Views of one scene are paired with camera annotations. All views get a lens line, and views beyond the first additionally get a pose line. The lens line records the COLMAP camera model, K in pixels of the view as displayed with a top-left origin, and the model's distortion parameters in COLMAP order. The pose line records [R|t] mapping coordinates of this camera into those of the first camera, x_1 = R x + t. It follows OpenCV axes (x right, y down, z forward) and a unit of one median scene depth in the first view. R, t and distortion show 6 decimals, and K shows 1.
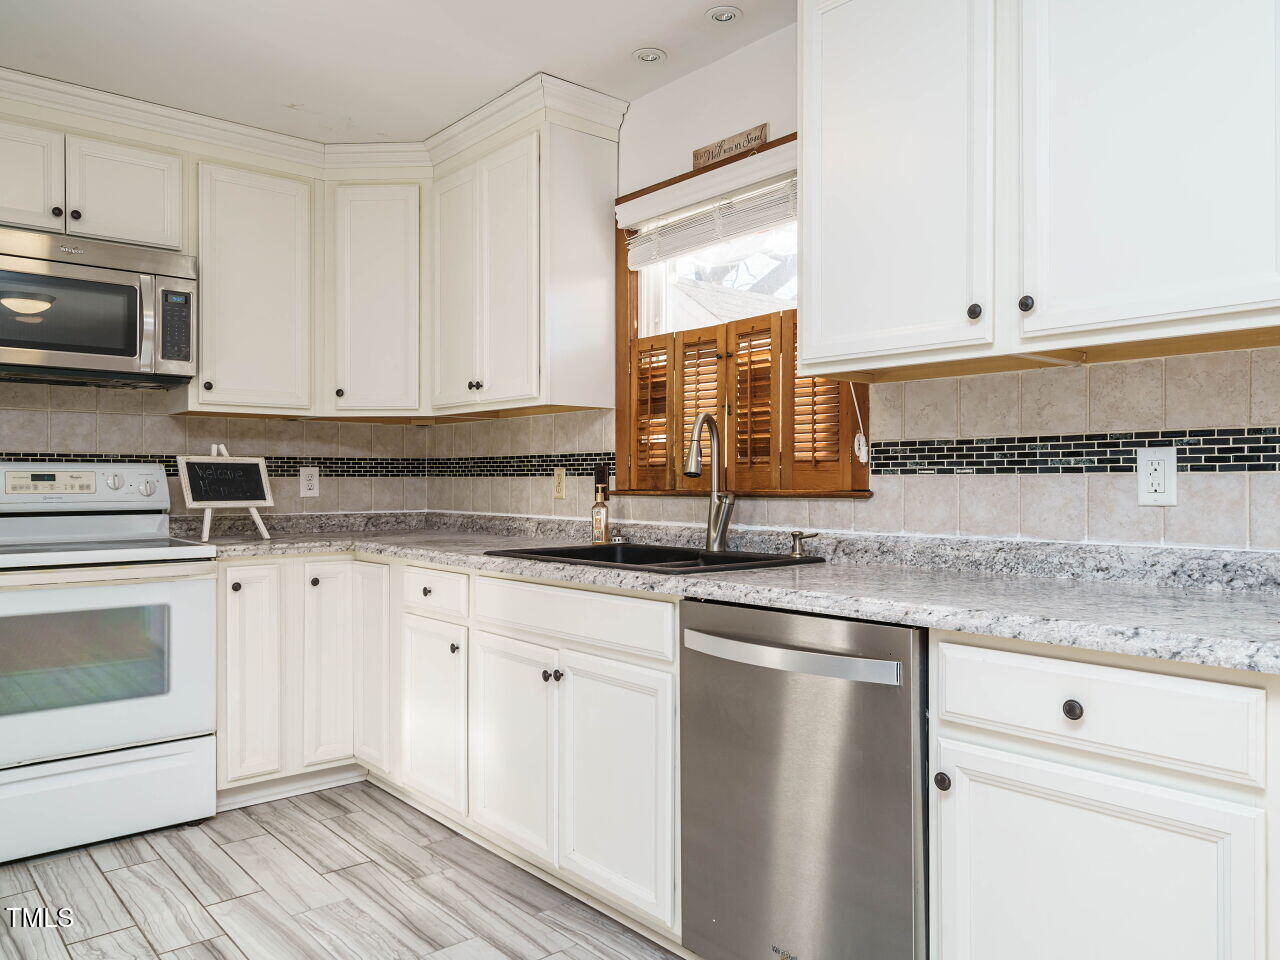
lens RADIAL K [[922.5, 0, 638.9], [0, 922.5, 480.3], [0, 0, 1]] dist [-0.013978, 0.004807]
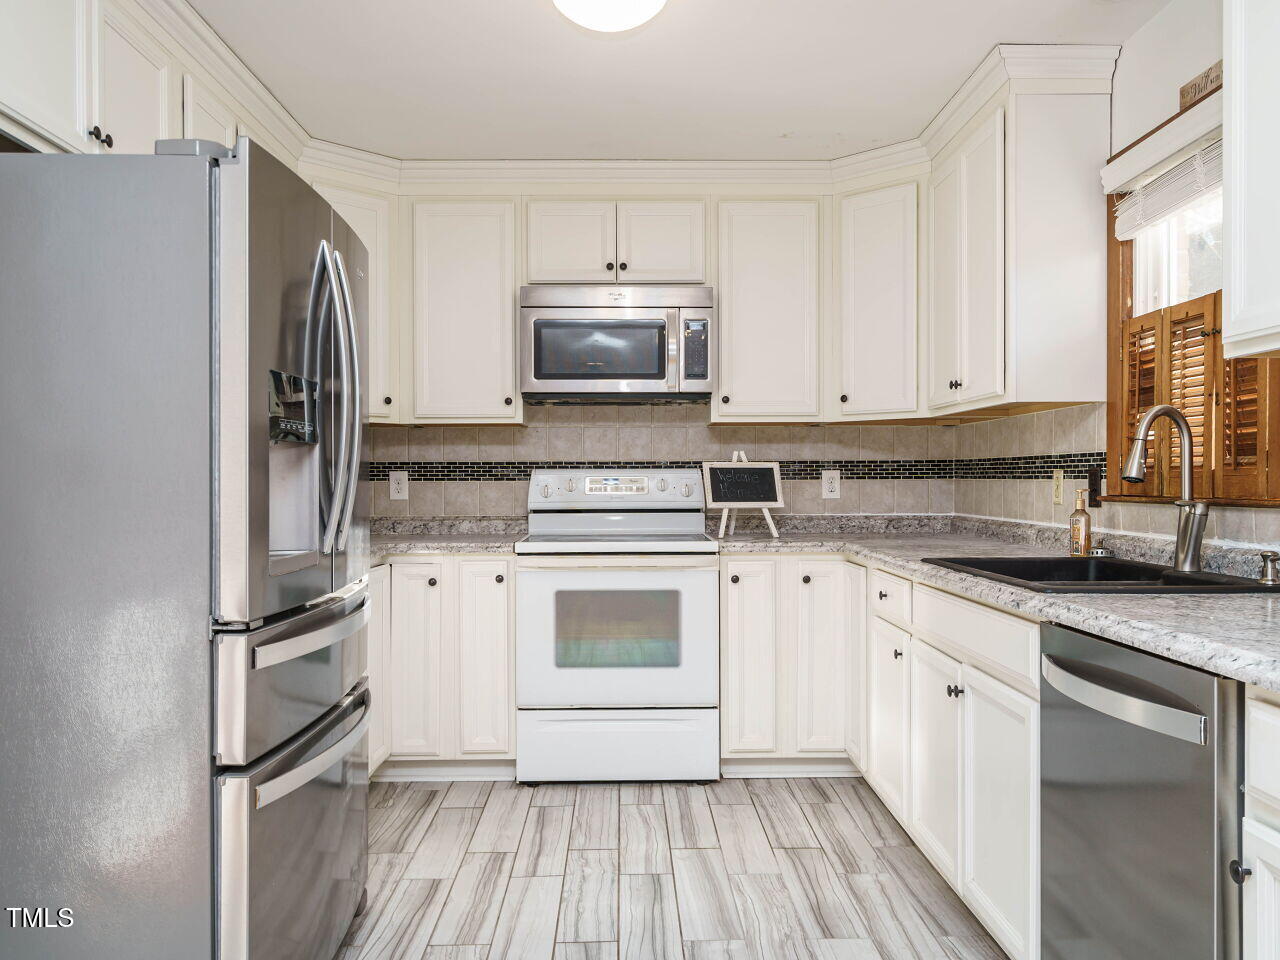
lens RADIAL K [[969.3, 0, 639.4], [0, 969.3, 481.7], [0, 0, 1]] dist [-0.016650, 0.004083]
pose [[0.772087, -0.000426, -0.635517, 0.225667], [0.002881, 0.999992, 0.002829, -0.006493], [0.635511, -0.004015, 0.772082, 0.017864]]
